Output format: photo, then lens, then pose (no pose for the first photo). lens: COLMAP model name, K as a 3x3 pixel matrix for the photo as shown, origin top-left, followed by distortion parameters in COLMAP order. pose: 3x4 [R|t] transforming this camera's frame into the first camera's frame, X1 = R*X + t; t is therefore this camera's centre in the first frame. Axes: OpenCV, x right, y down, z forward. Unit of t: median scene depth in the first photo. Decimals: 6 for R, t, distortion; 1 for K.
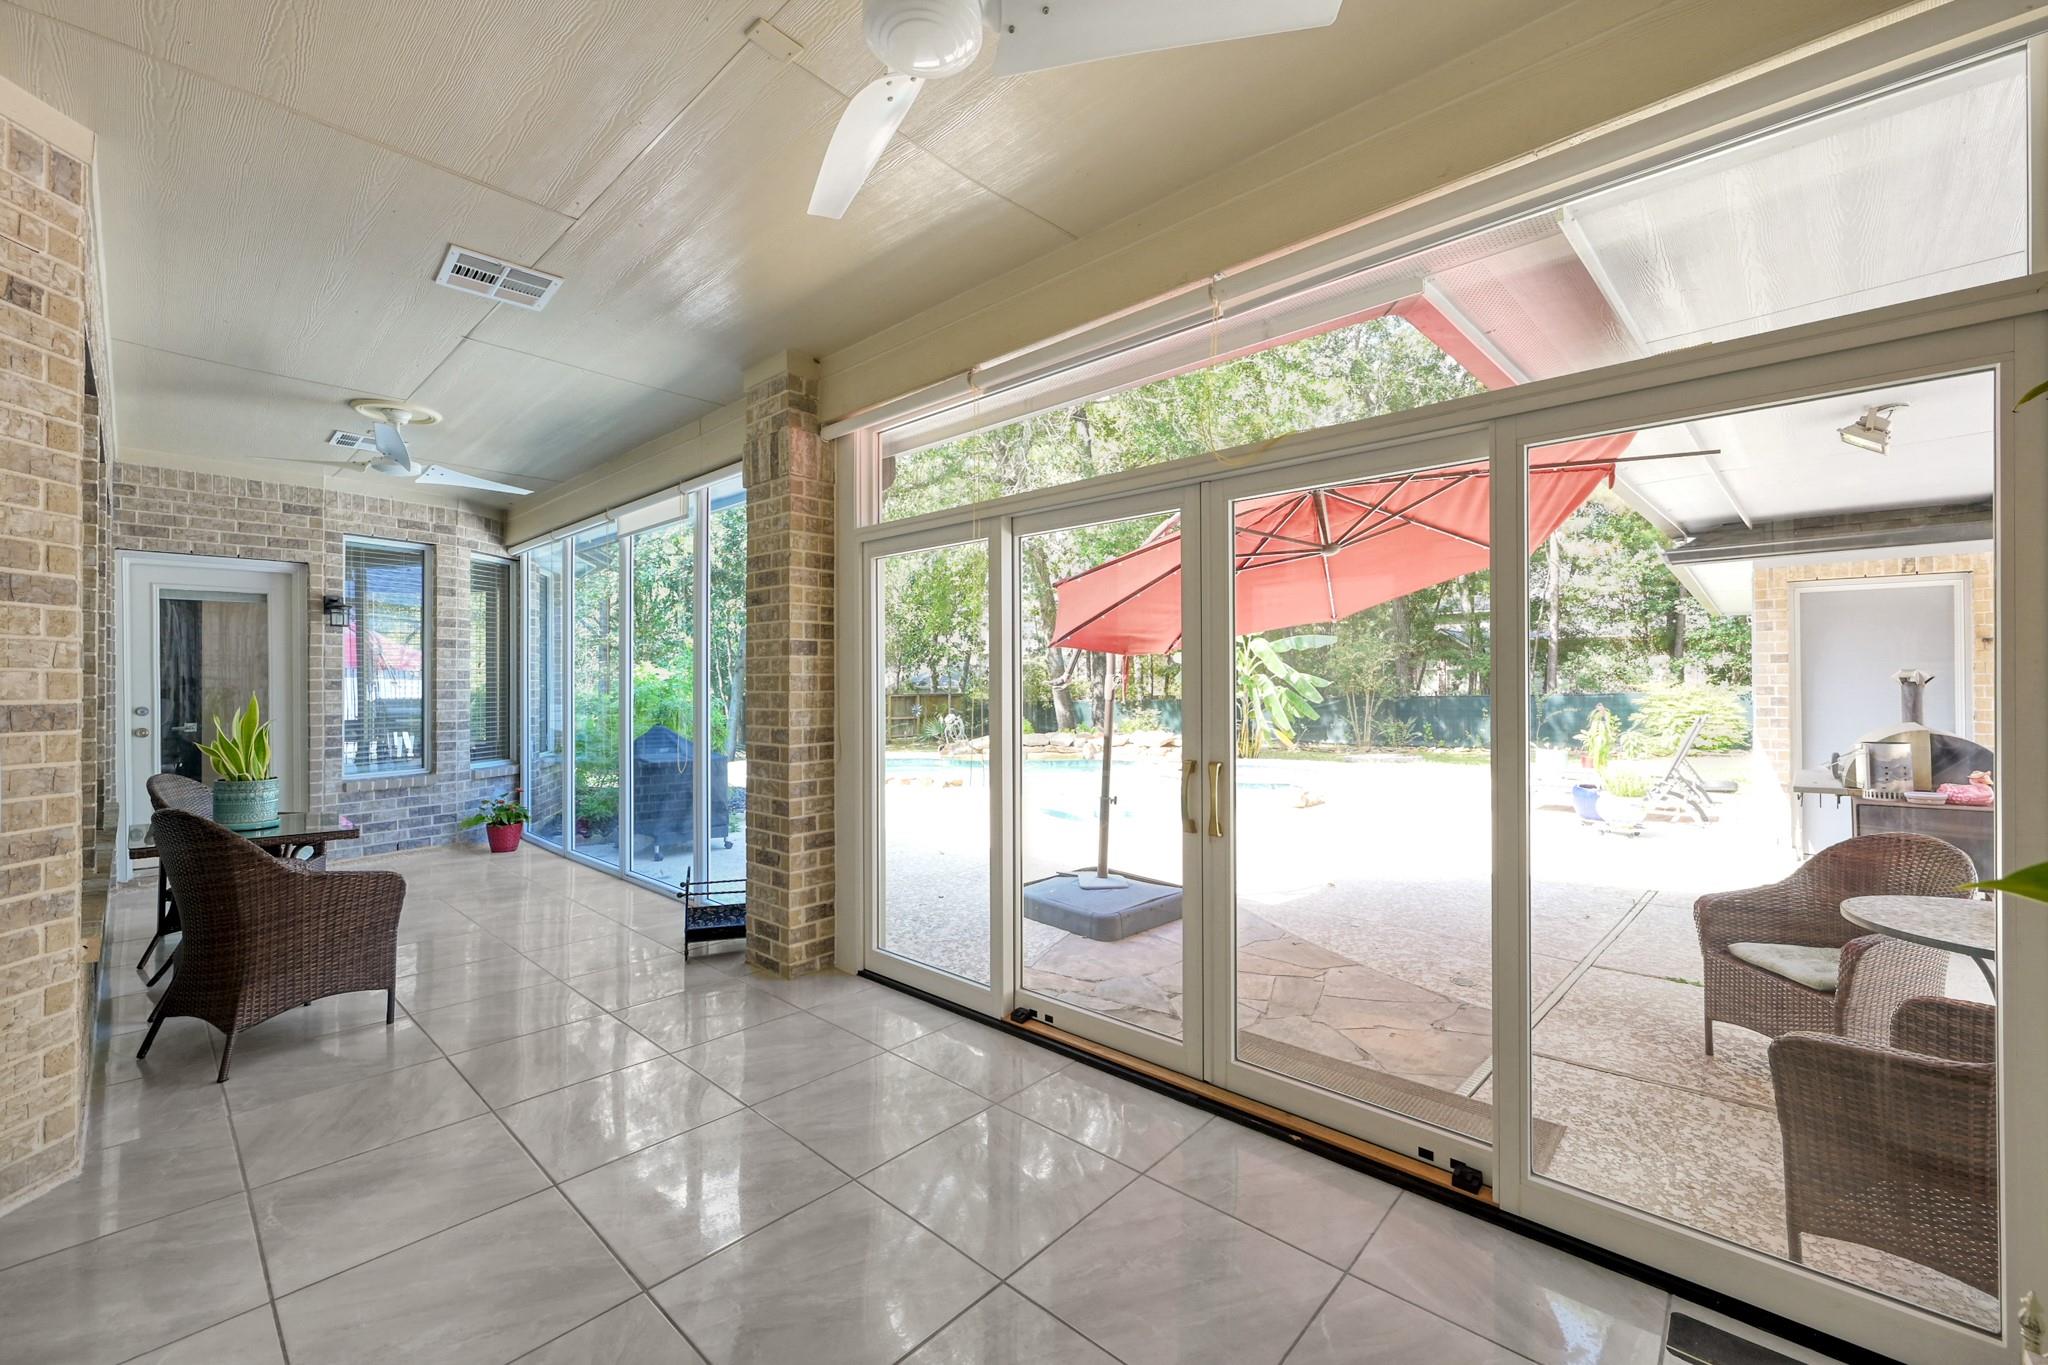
lens RADIAL K [[832.7, 0, 1019.4], [0, 832.7, 683.3], [0, 0, 1]] dist [0.003868, 0.000268]
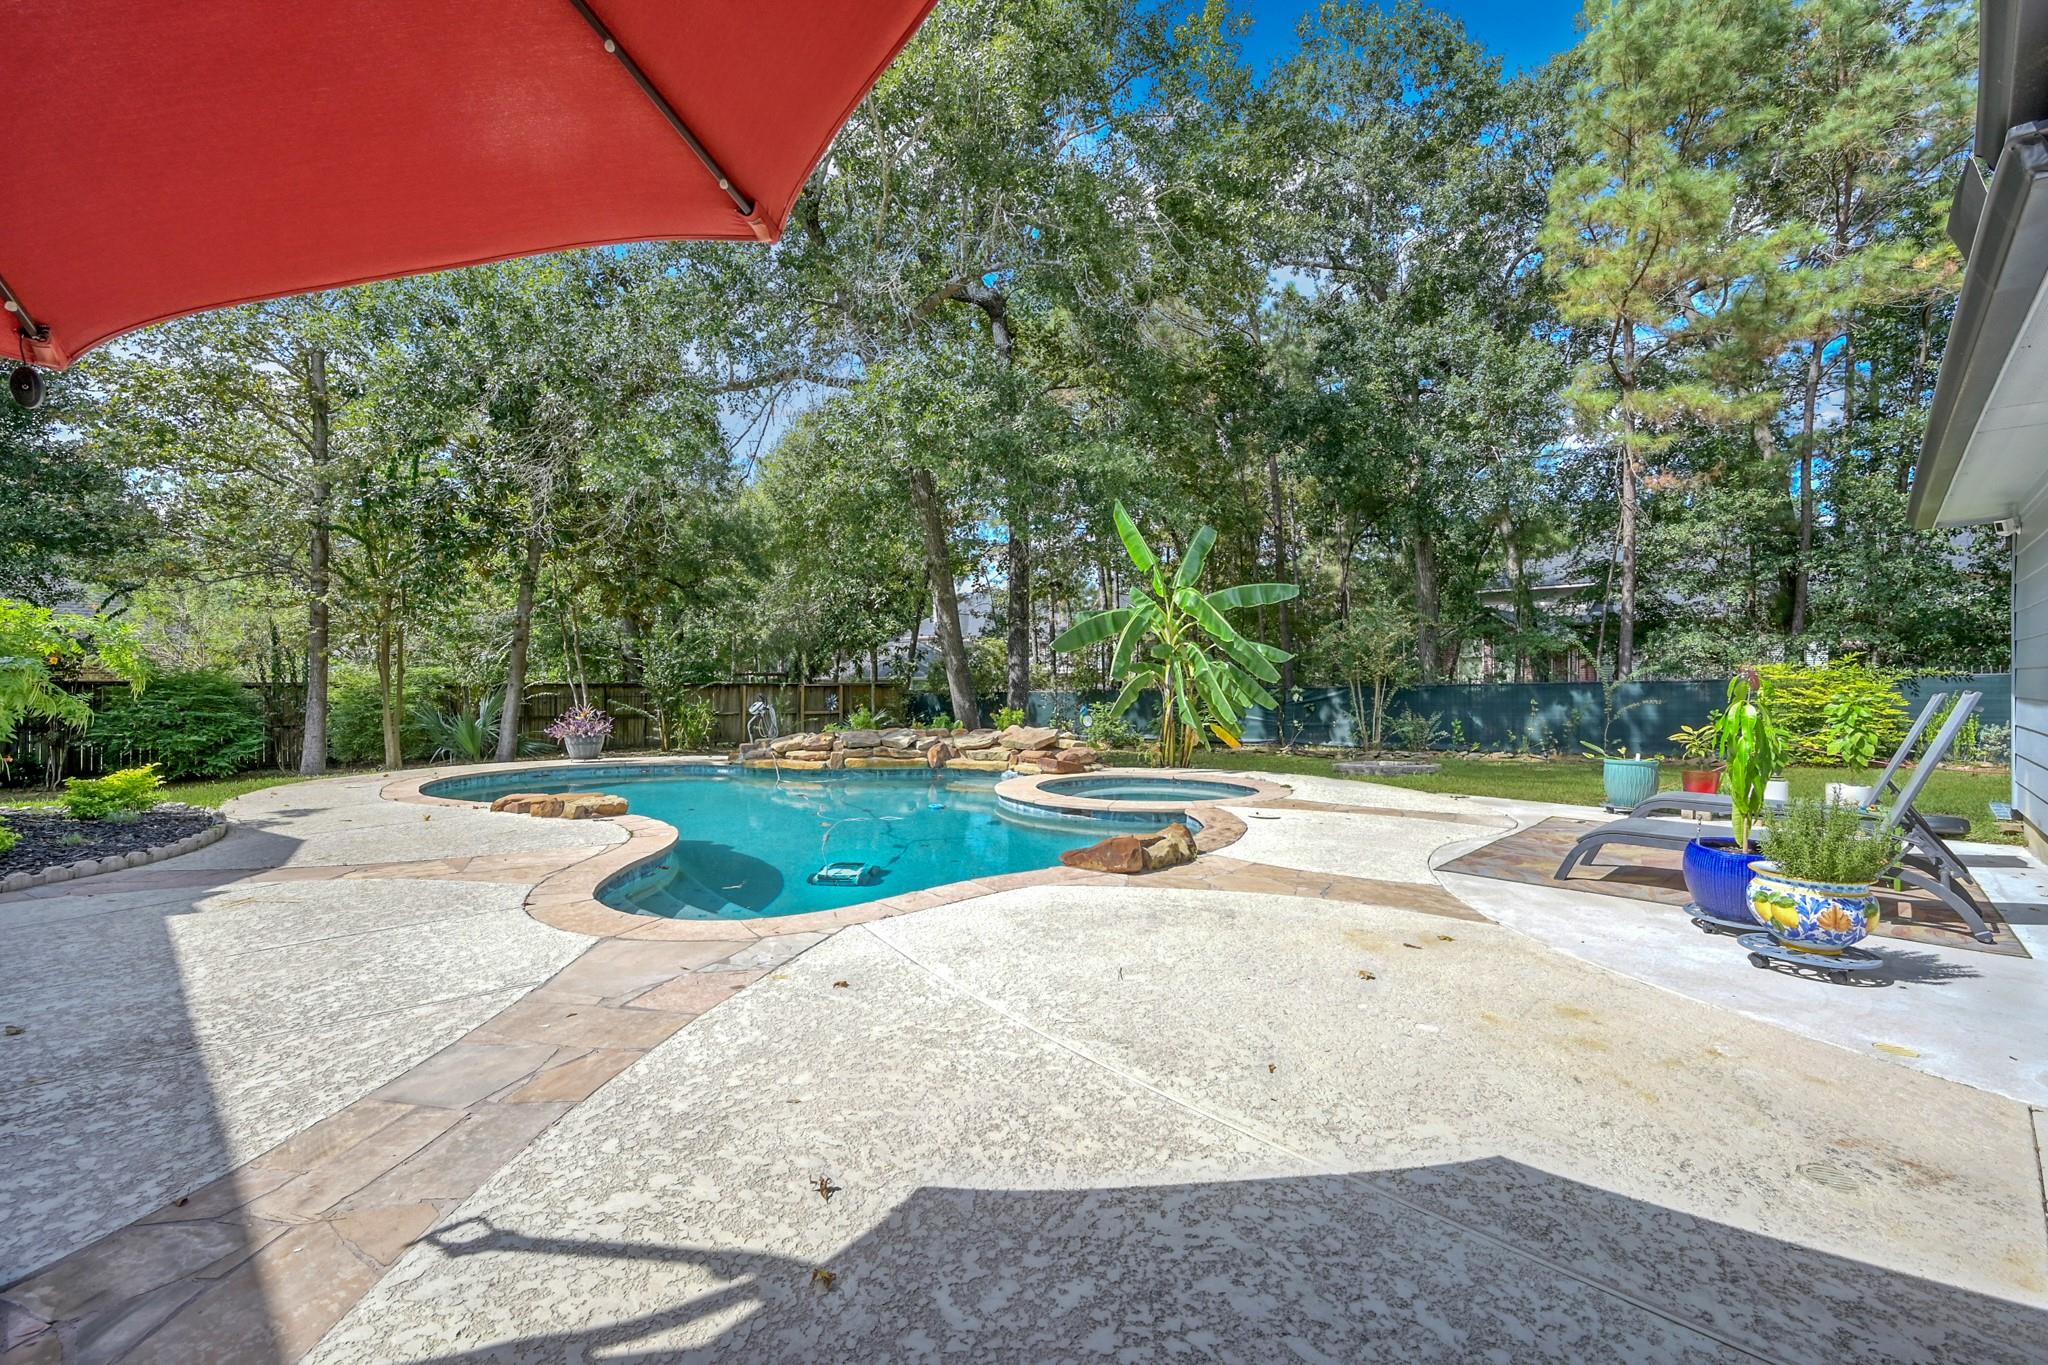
lens RADIAL K [[852.5, 0, 1028.7], [0, 852.5, 680.7], [0, 0, 1]] dist [-0.000394, 0.000191]
pose [[0.999078, 0.004368, -0.042711, 0.133376], [-0.004656, 0.999967, -0.006646, 0.019140], [0.042681, 0.006839, 0.999065, 0.209493]]
